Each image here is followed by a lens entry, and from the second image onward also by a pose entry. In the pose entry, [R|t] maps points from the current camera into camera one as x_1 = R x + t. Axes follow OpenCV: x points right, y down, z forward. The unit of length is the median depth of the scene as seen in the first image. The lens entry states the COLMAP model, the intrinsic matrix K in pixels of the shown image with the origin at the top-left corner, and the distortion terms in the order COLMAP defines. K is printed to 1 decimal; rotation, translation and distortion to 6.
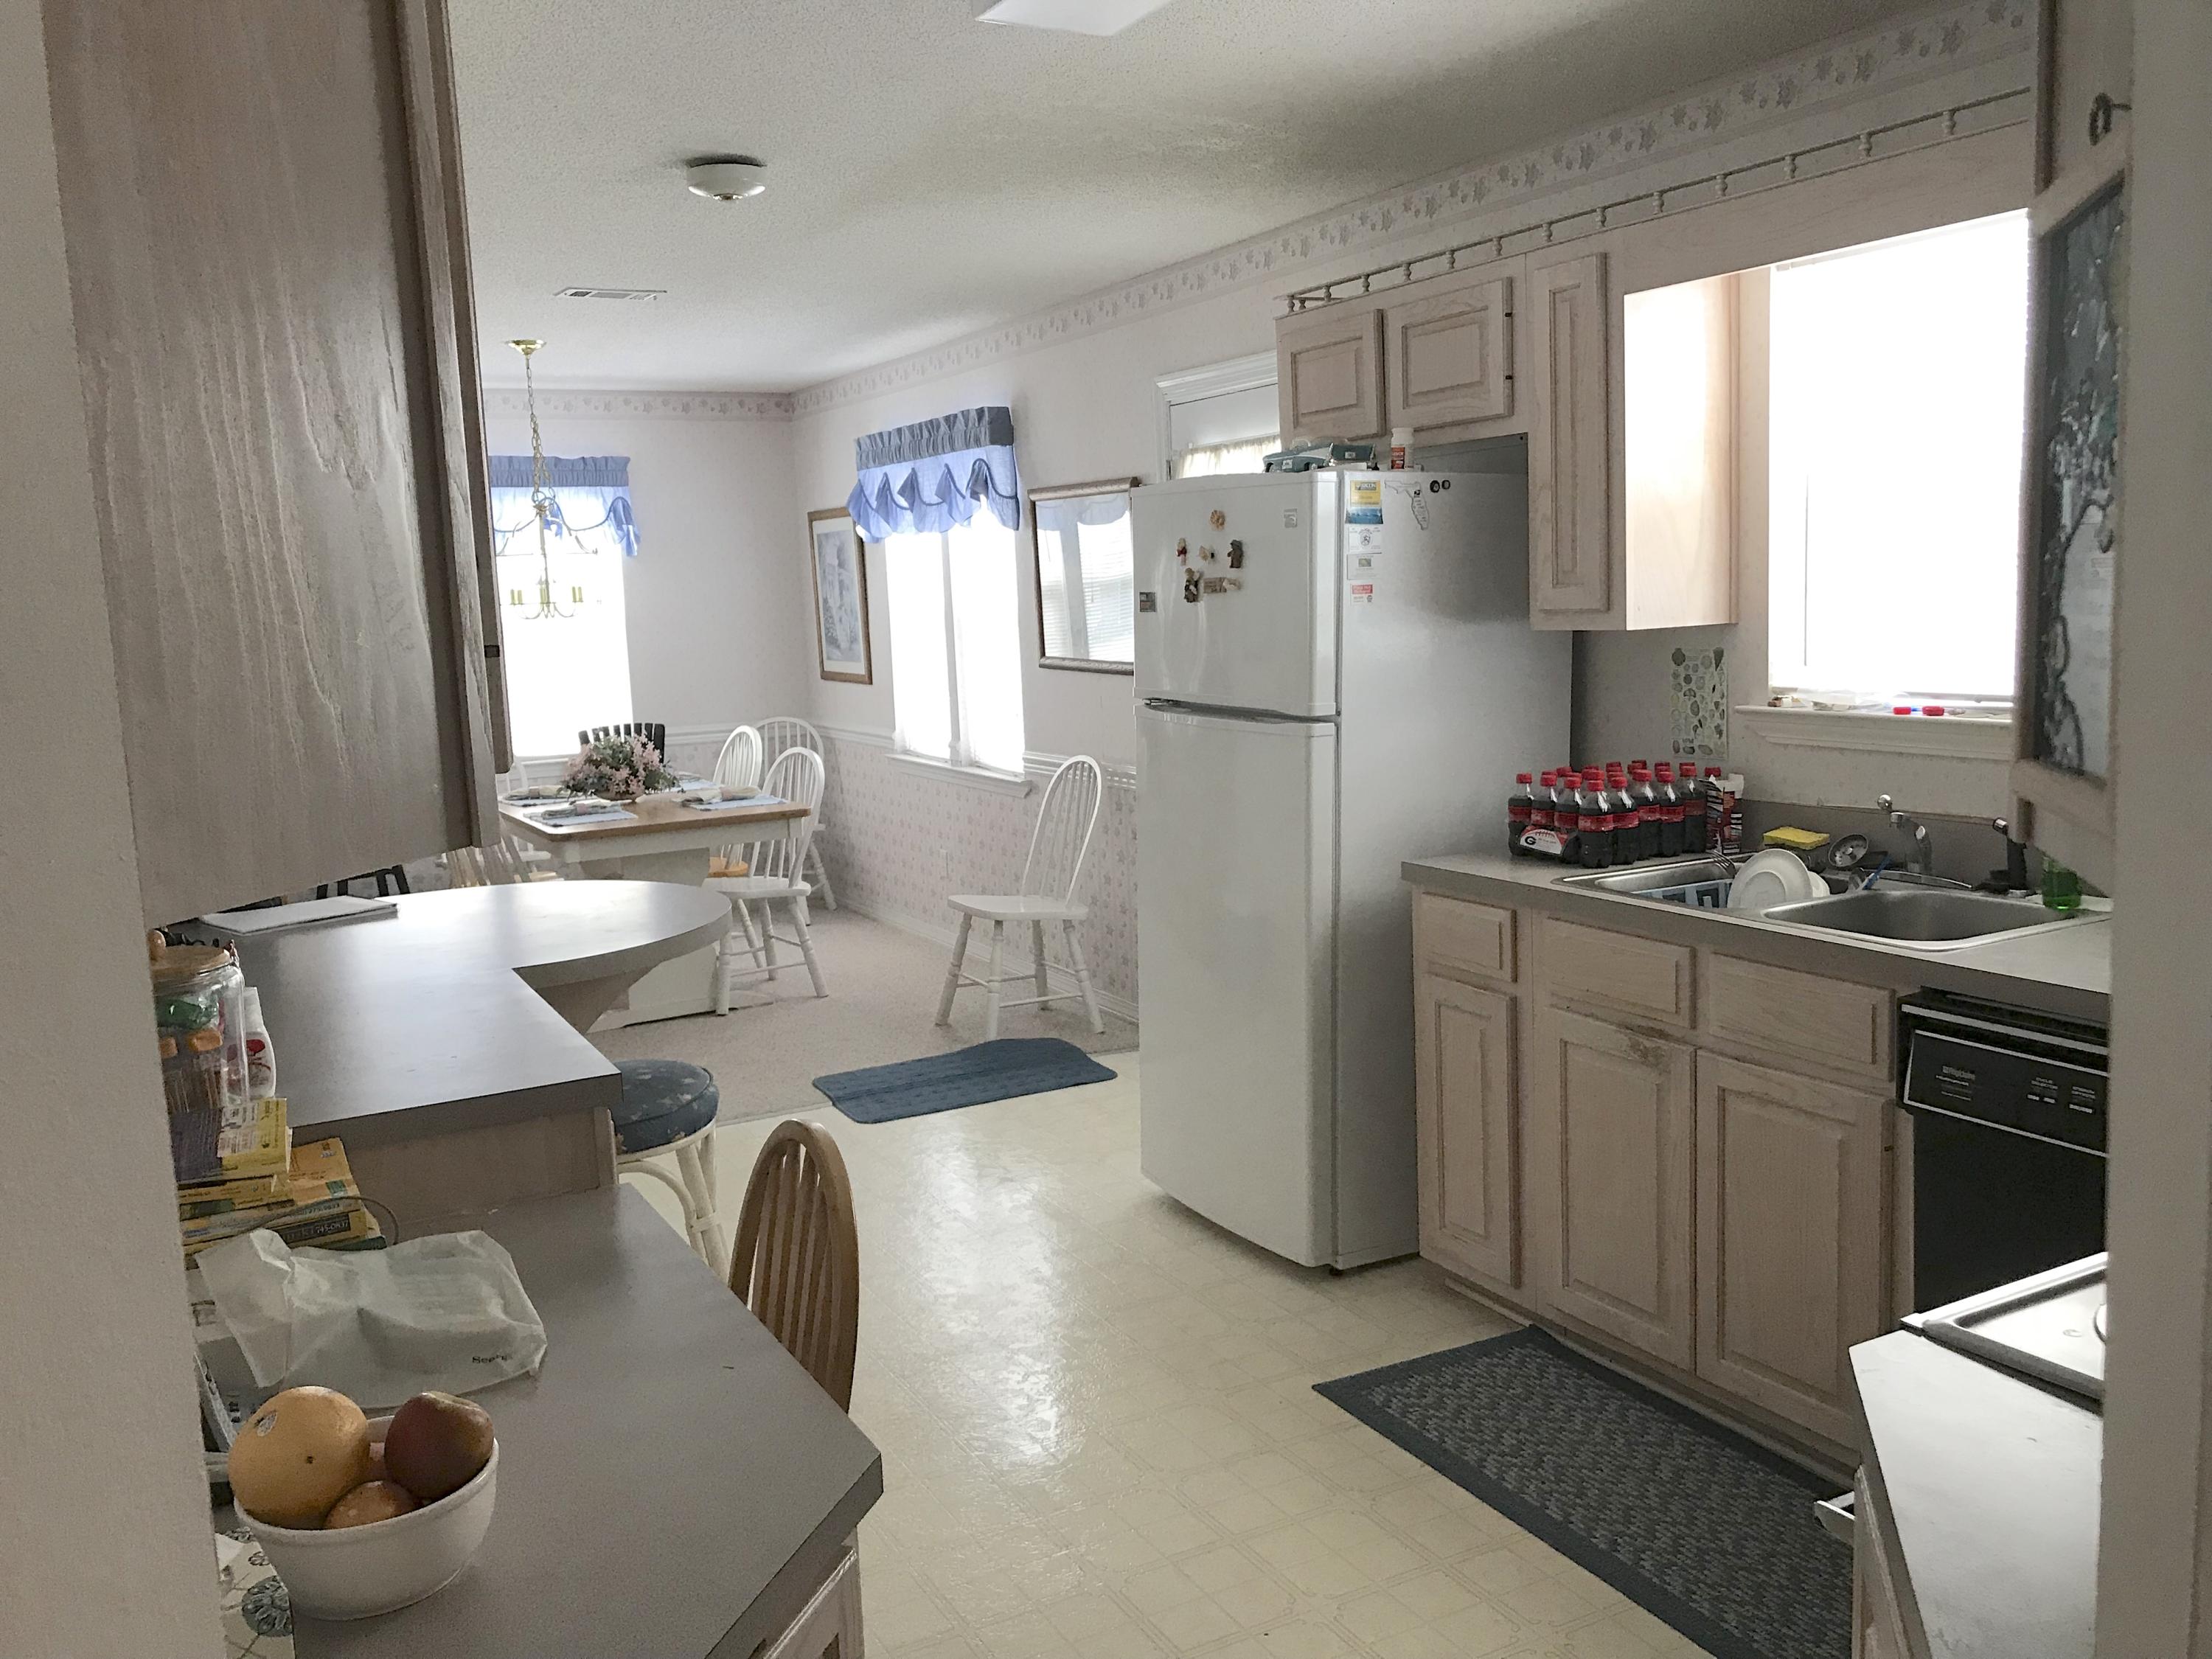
lens RADIAL K [[1811.5, 0, 1137.5], [0, 1811.5, 819.5], [0, 0, 1]] dist [0.007229, 0.010912]
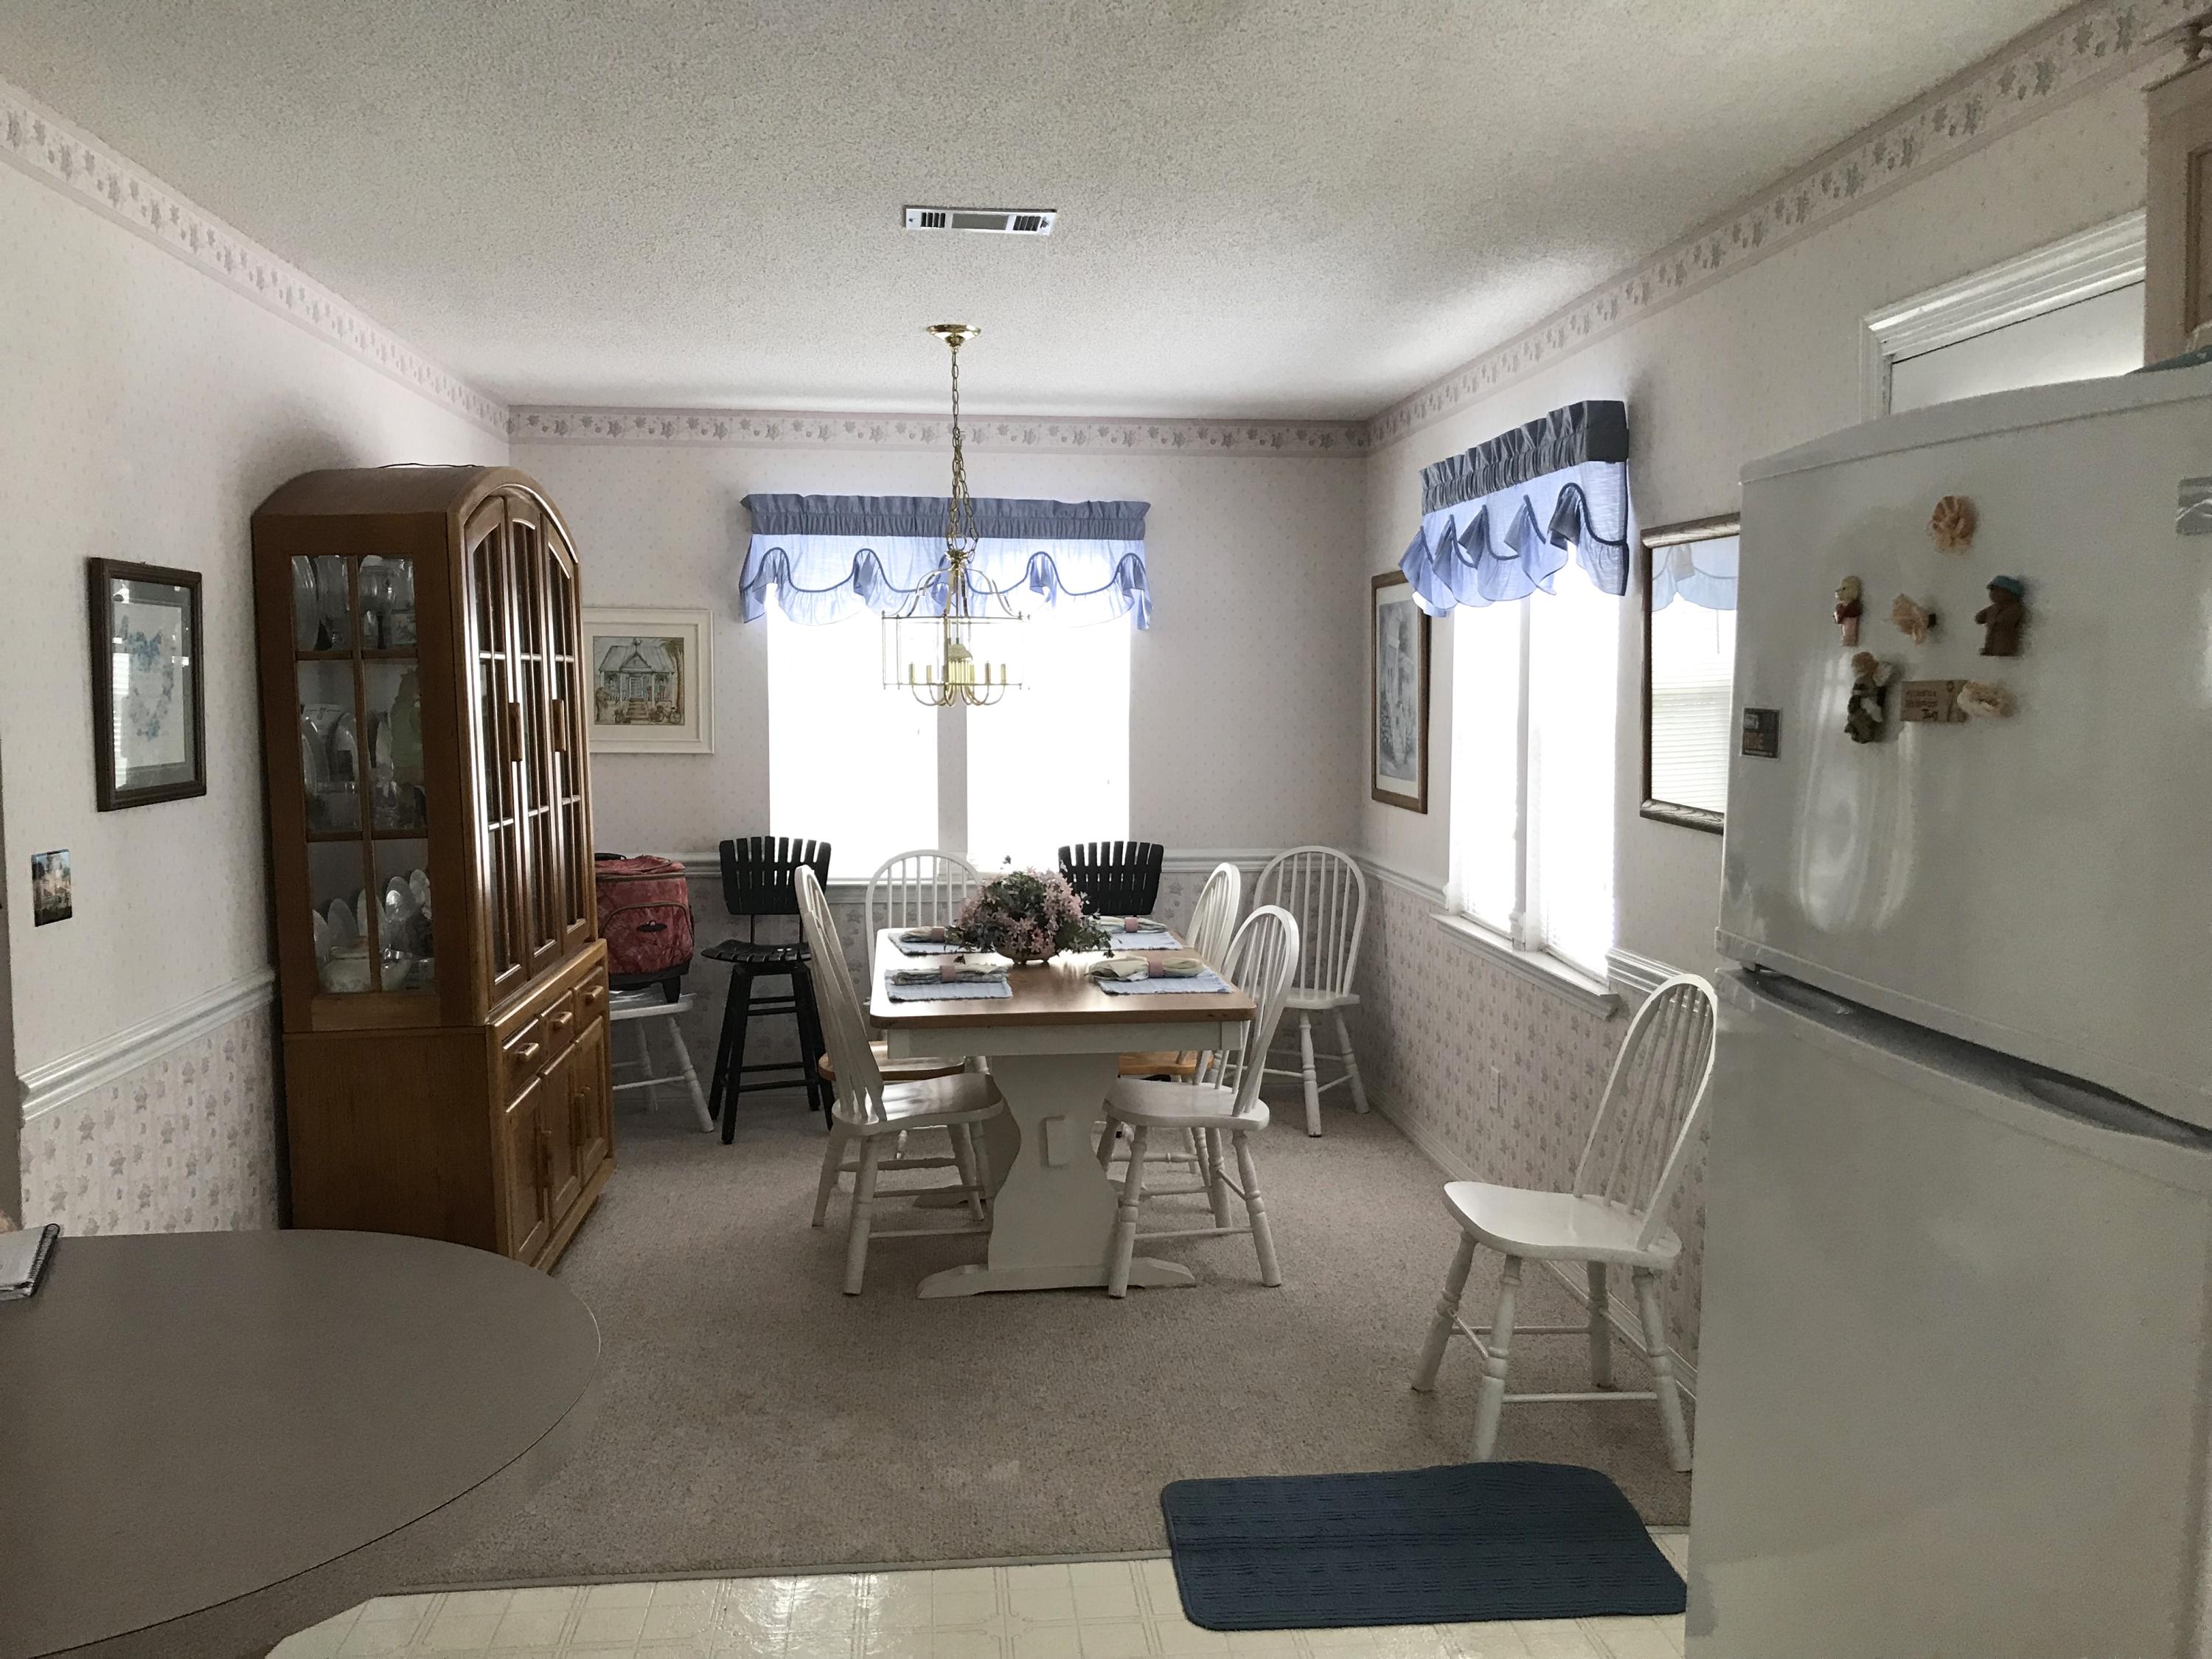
lens RADIAL K [[1775.4, 0, 1098.8], [0, 1775.4, 801.4], [0, 0, 1]] dist [0.052237, -0.065856]
pose [[0.912559, 0.064622, -0.403807, 0.021400], [-0.087592, 0.995406, -0.038651, -0.047443], [0.399454, 0.070641, 0.914027, 0.356446]]
